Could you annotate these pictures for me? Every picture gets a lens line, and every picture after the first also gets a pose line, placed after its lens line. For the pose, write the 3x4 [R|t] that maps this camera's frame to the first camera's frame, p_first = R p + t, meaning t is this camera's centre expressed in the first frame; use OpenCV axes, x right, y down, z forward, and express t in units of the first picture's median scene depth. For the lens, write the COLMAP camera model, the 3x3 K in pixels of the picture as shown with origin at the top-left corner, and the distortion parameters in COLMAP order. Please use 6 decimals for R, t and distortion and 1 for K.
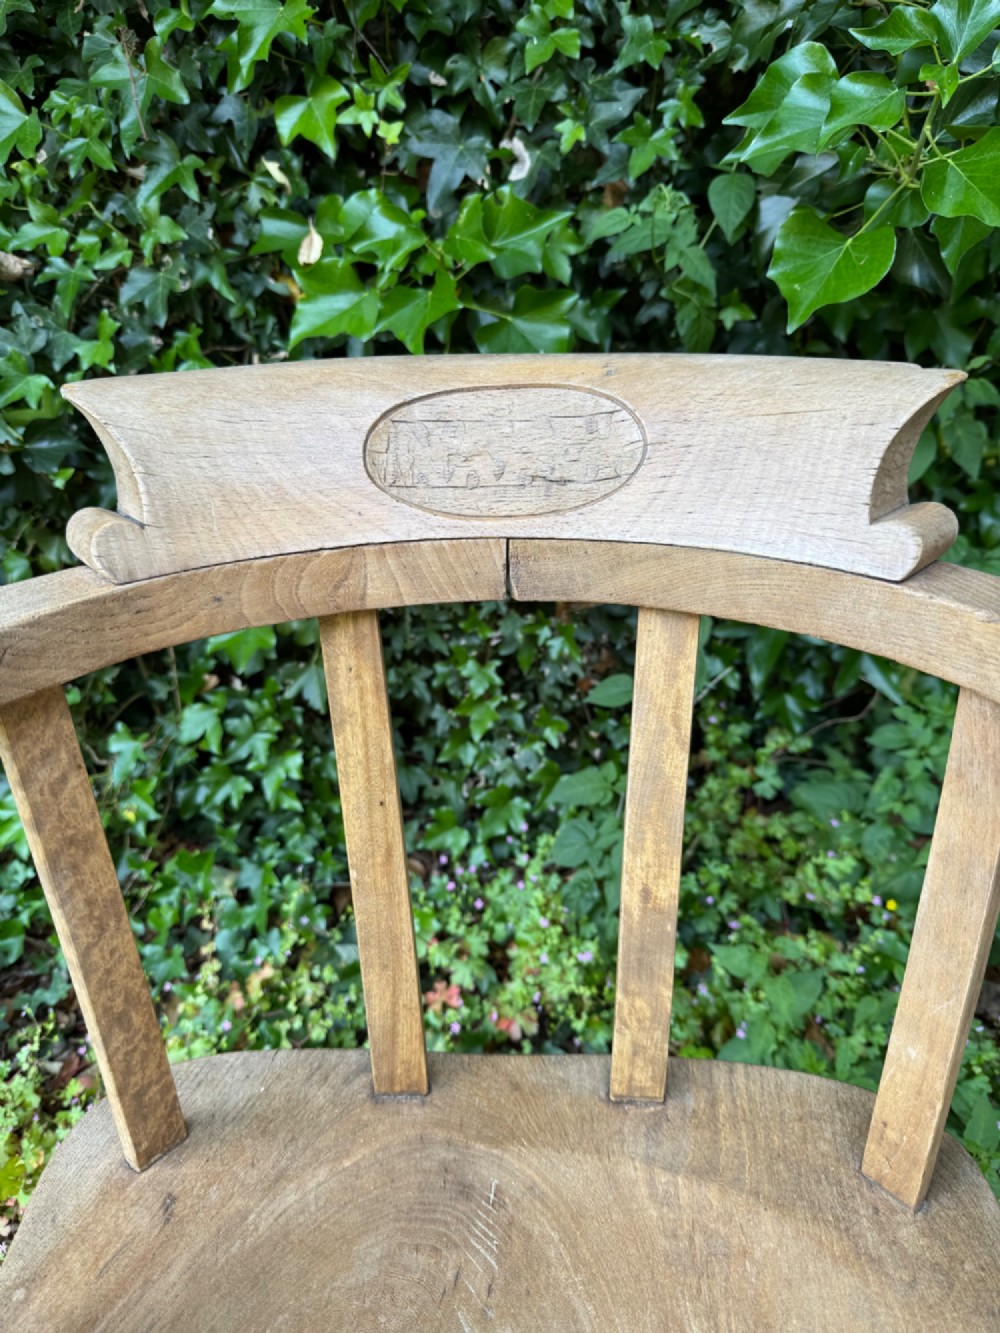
lens RADIAL K [[950.5, 0, 487.7], [0, 950.5, 661.2], [0, 0, 1]] dist [-0.003371, -0.013831]
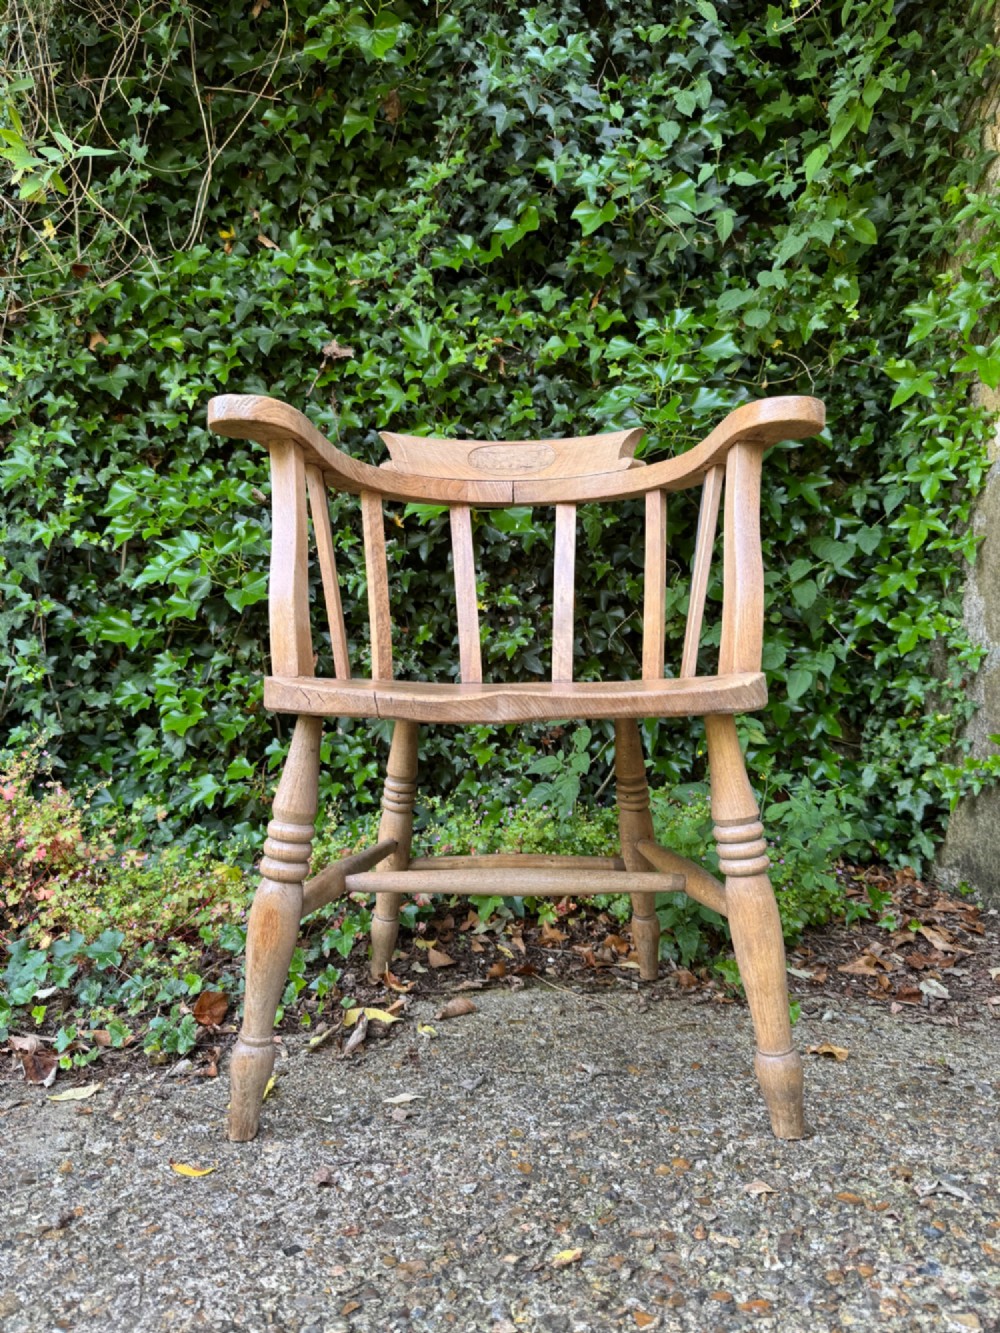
lens RADIAL K [[950.5, 0, 500.0], [0, 950.5, 676.0], [0, 0, 1]] dist [-0.003371, -0.013831]
pose [[0.998965, 0.016920, 0.042216, -0.066033], [0.002845, 0.903153, -0.429309, 0.821098], [-0.045391, 0.428984, 0.902171, -0.707471]]
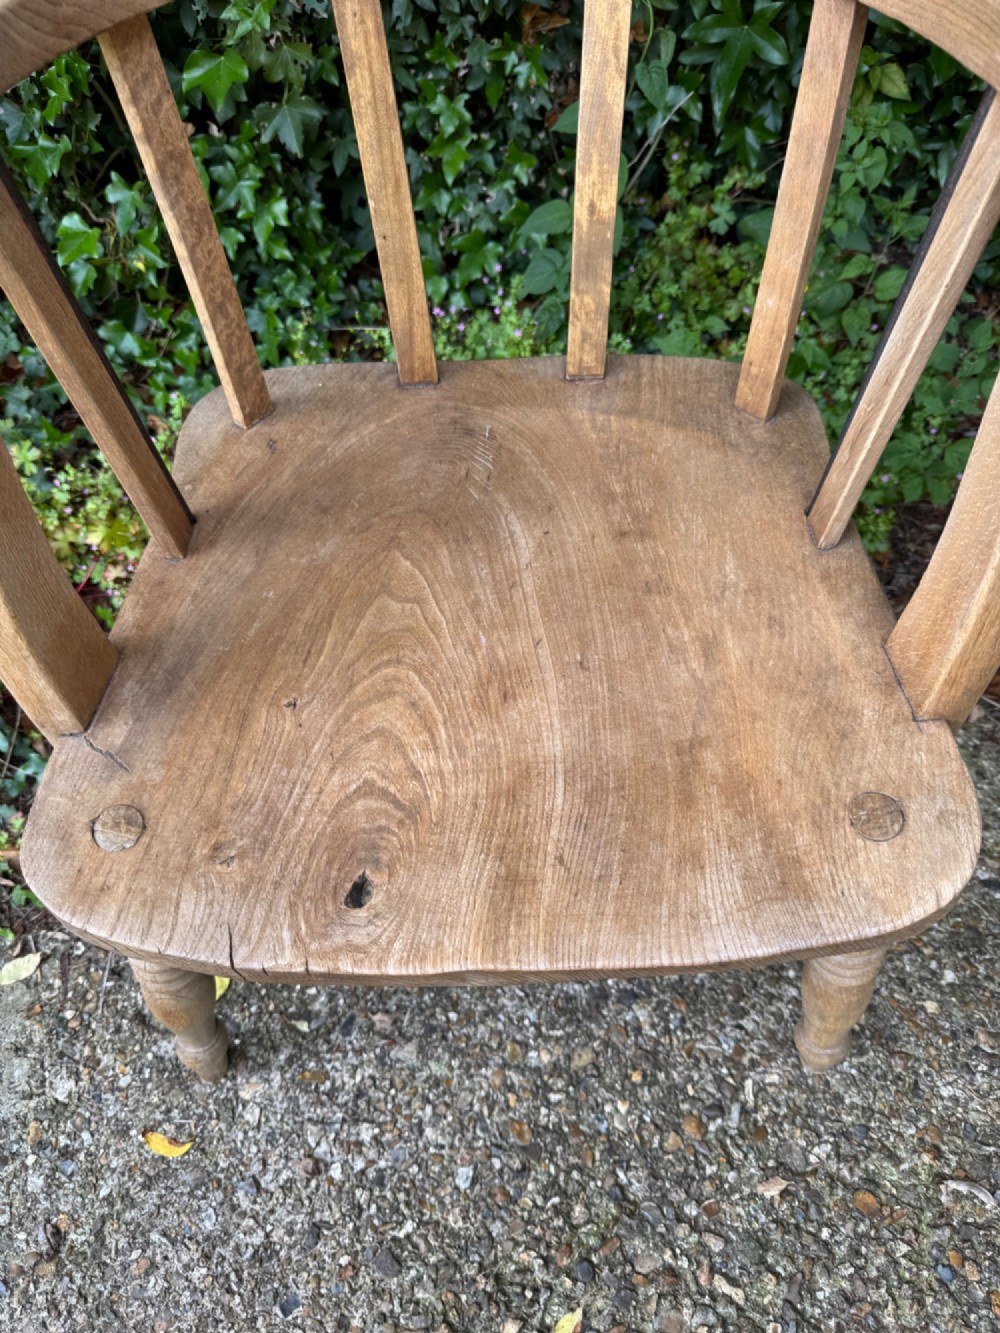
lens RADIAL K [[950.5, 0, 500.4], [0, 950.5, 670.2], [0, 0, 1]] dist [-0.003371, -0.013831]
pose [[0.998190, -0.053960, 0.026536, -0.016861], [0.035527, 0.885255, 0.463747, 0.097717], [-0.048515, -0.461965, 0.885570, -0.241191]]
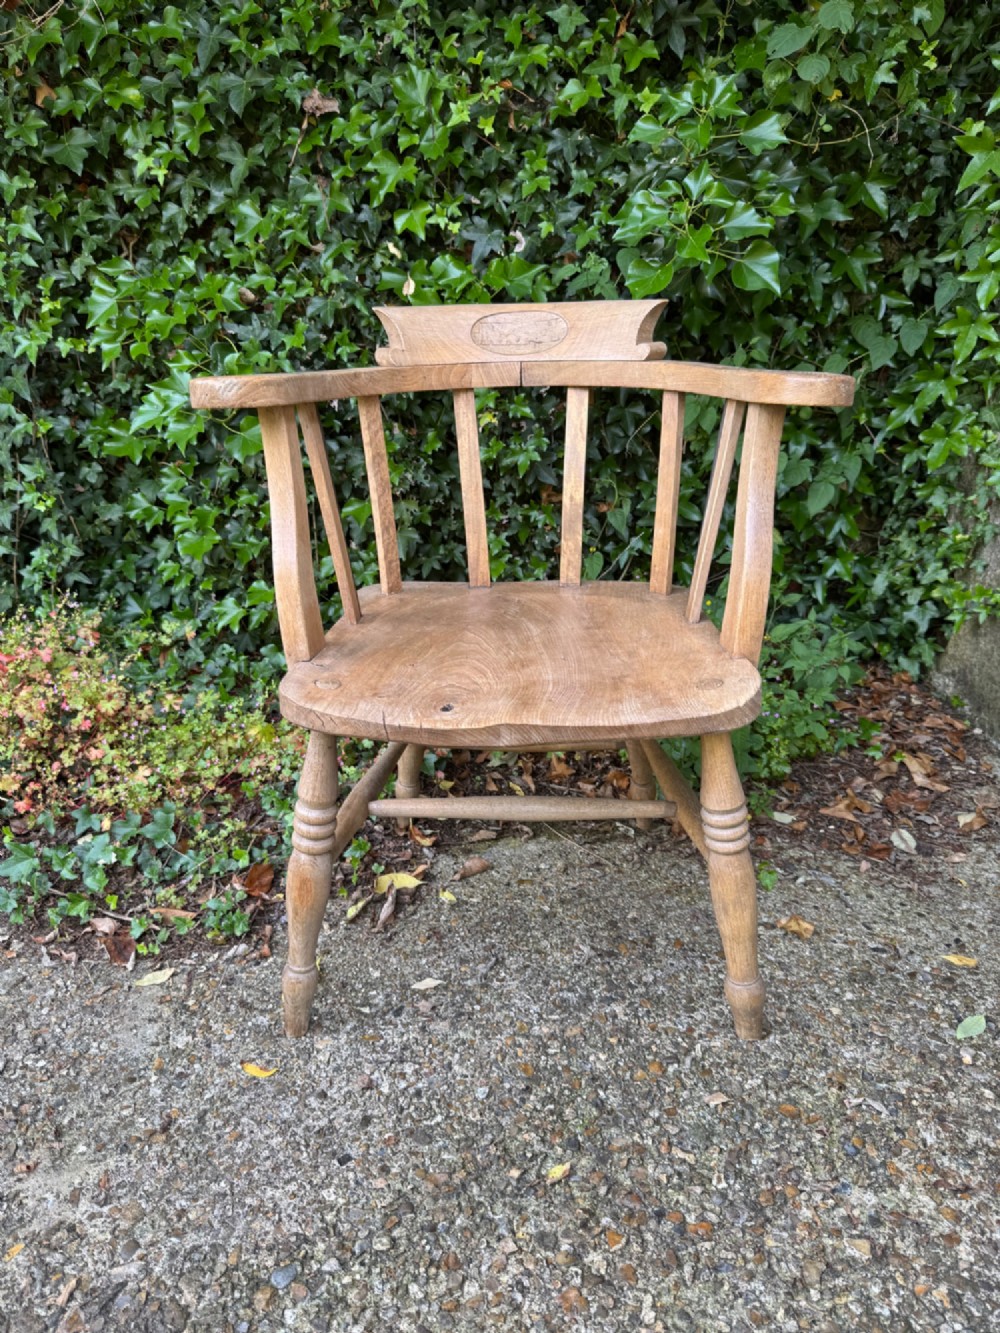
lens RADIAL K [[950.5, 0, 494.1], [0, 950.5, 672.7], [0, 0, 1]] dist [-0.003371, -0.013831]
pose [[0.999873, -0.004948, 0.015179, -0.050491], [0.006025, 0.997407, -0.071715, 0.469270], [-0.014785, 0.071797, 0.997310, -0.834585]]
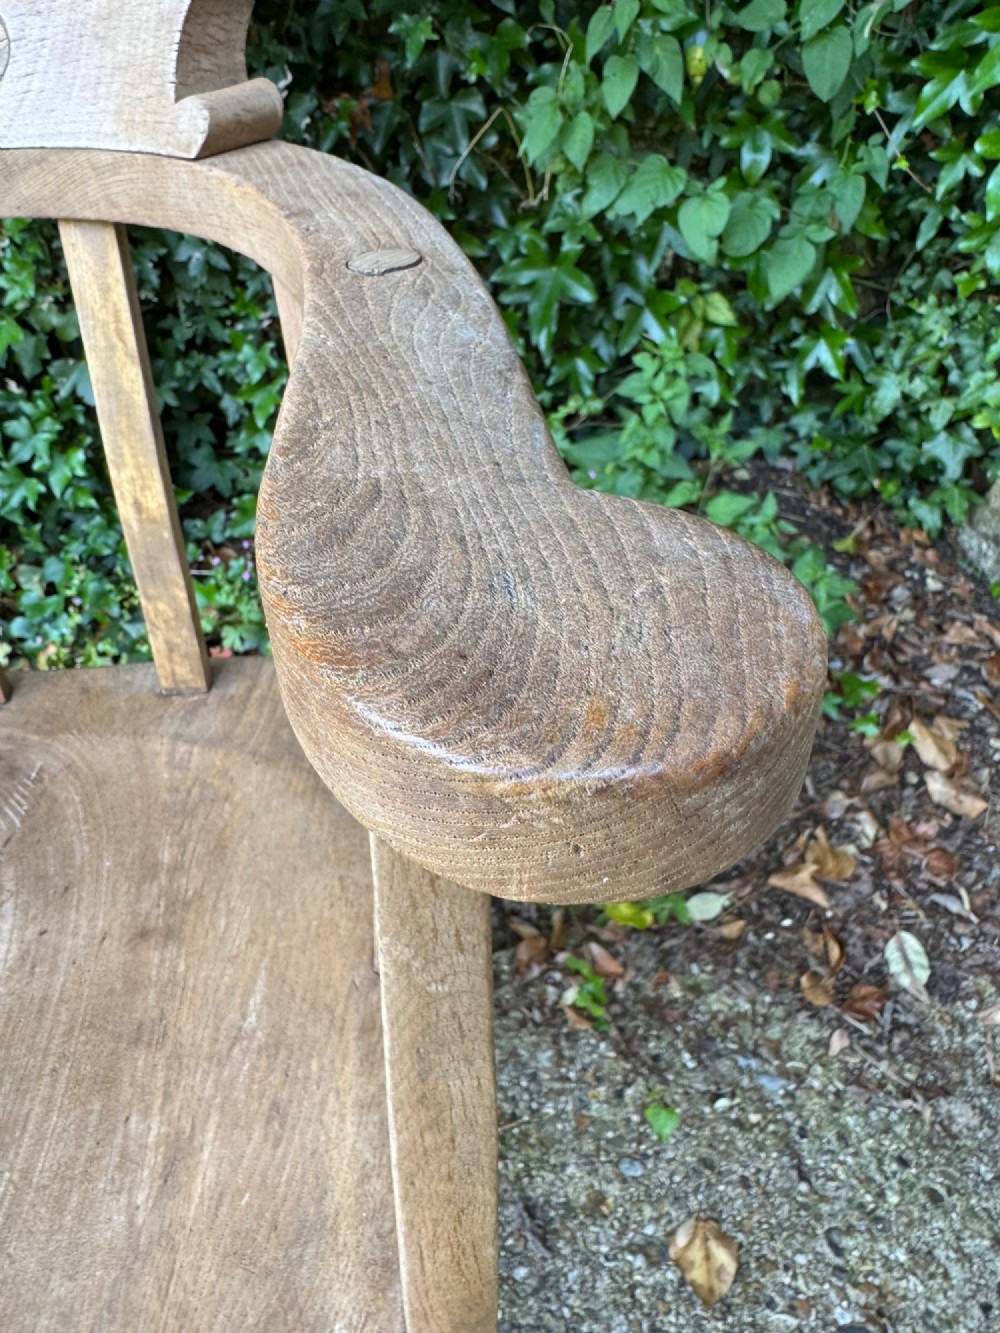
lens RADIAL K [[936.1, 0, 502.2], [0, 936.1, 592.3], [0, 0, 1]] dist [-0.012294, 0.006046]
pose [[0.996621, -0.080766, 0.014920, 0.277677], [0.075373, 0.971547, 0.224533, 0.066035], [-0.032630, -0.222650, 0.974352, -0.036934]]
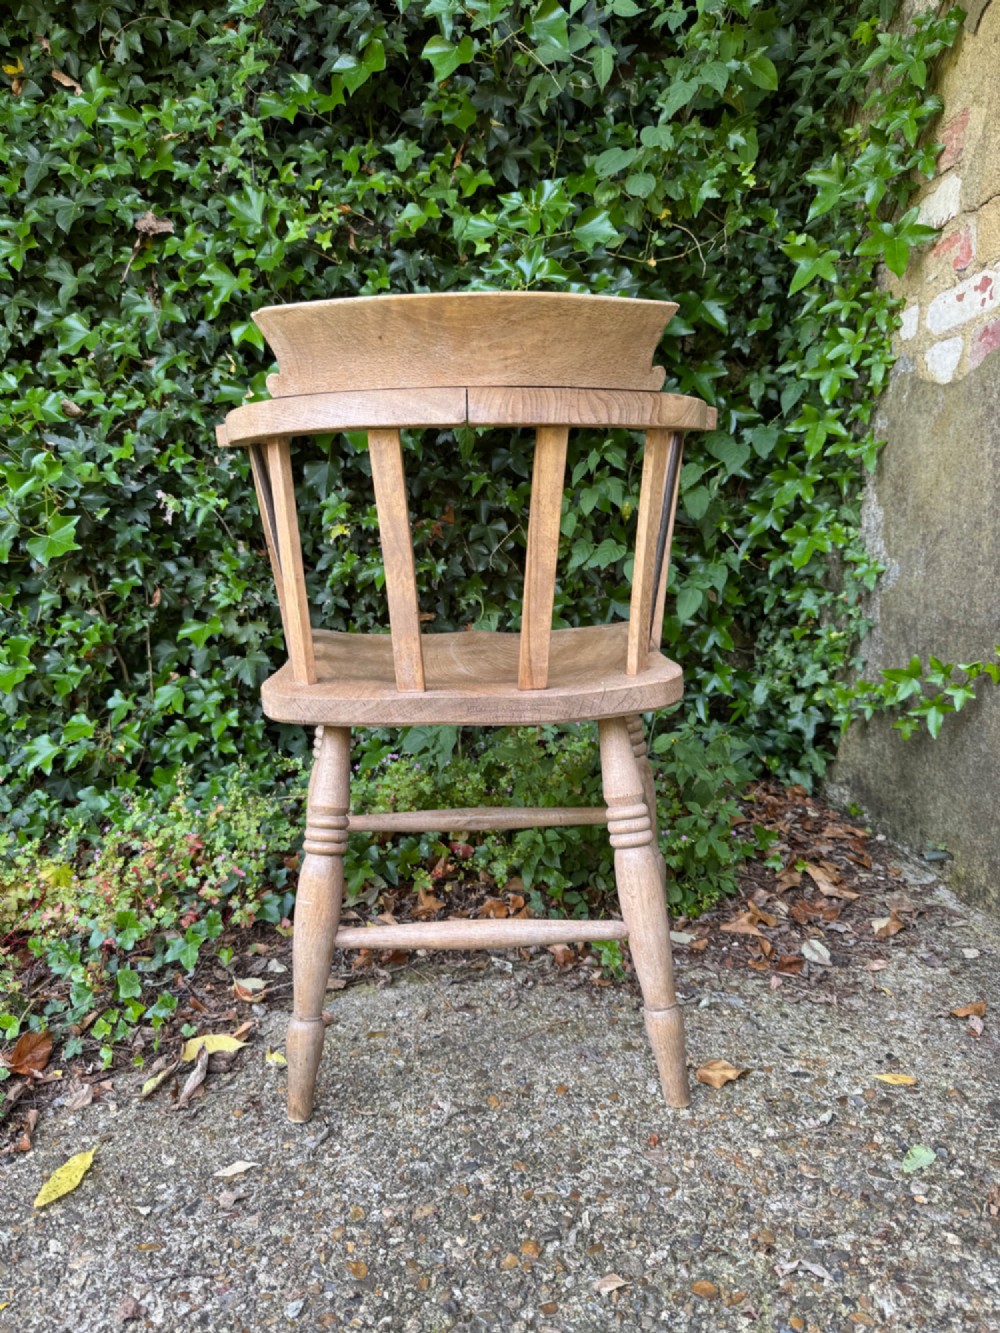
lens RADIAL K [[950.5, 0, 503.0], [0, 950.5, 674.1], [0, 0, 1]] dist [-0.003371, -0.013831]
pose [[0.991355, -0.039251, 0.125197, 0.045137], [0.072025, 0.960381, -0.269224, 0.588632], [-0.109670, 0.275914, 0.954905, -0.630105]]
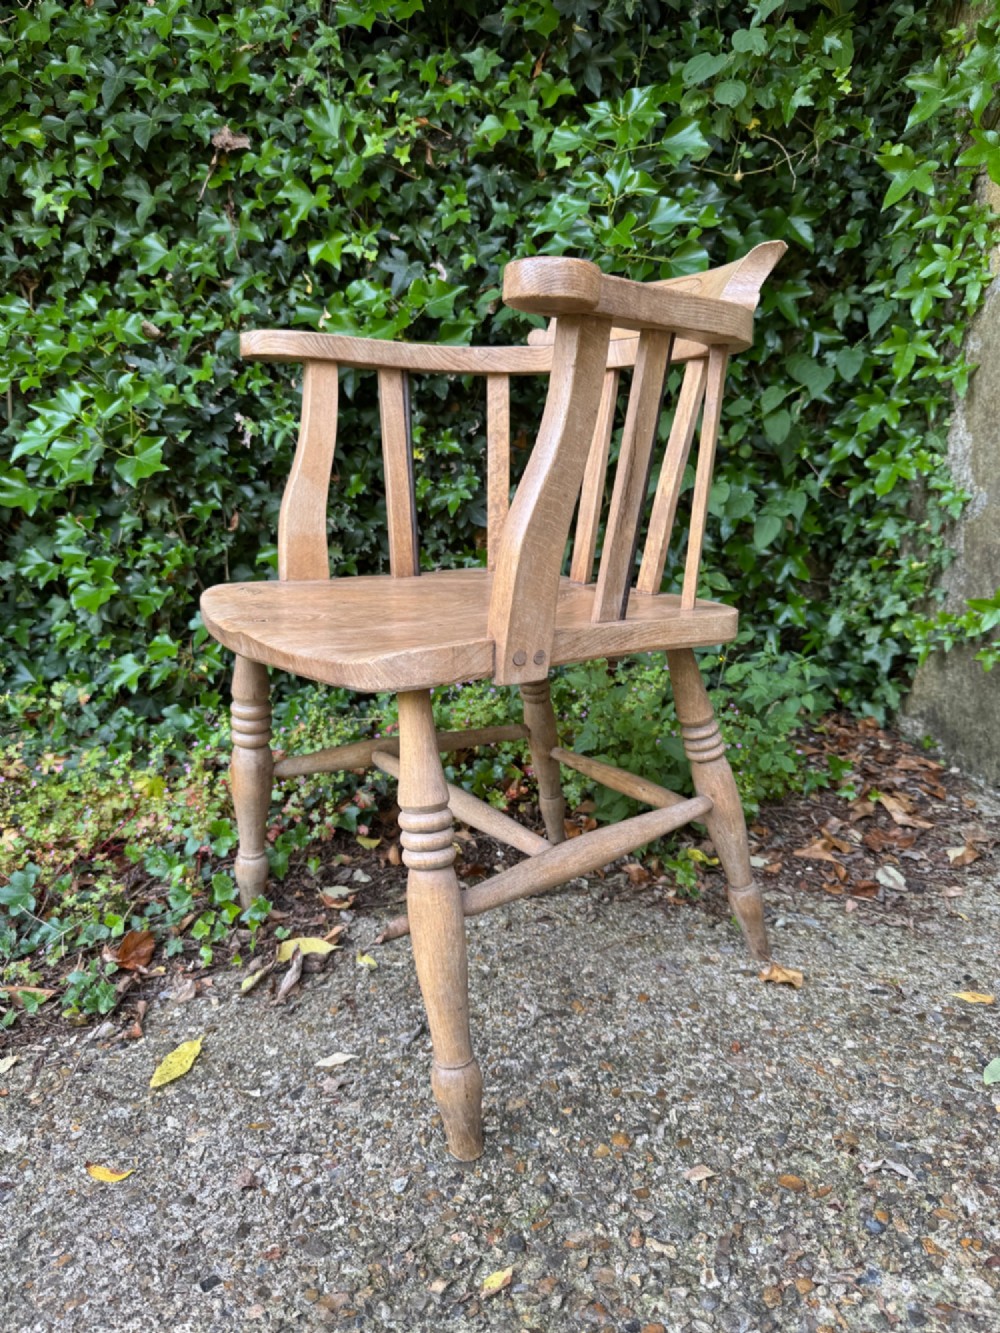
lens RADIAL K [[950.5, 0, 504.0], [0, 950.5, 675.9], [0, 0, 1]] dist [-0.003371, -0.013831]
pose [[0.996747, -0.031593, 0.074141, -0.005361], [0.046300, 0.977470, -0.205932, 0.608459], [-0.065964, 0.208695, 0.975754, -0.632559]]
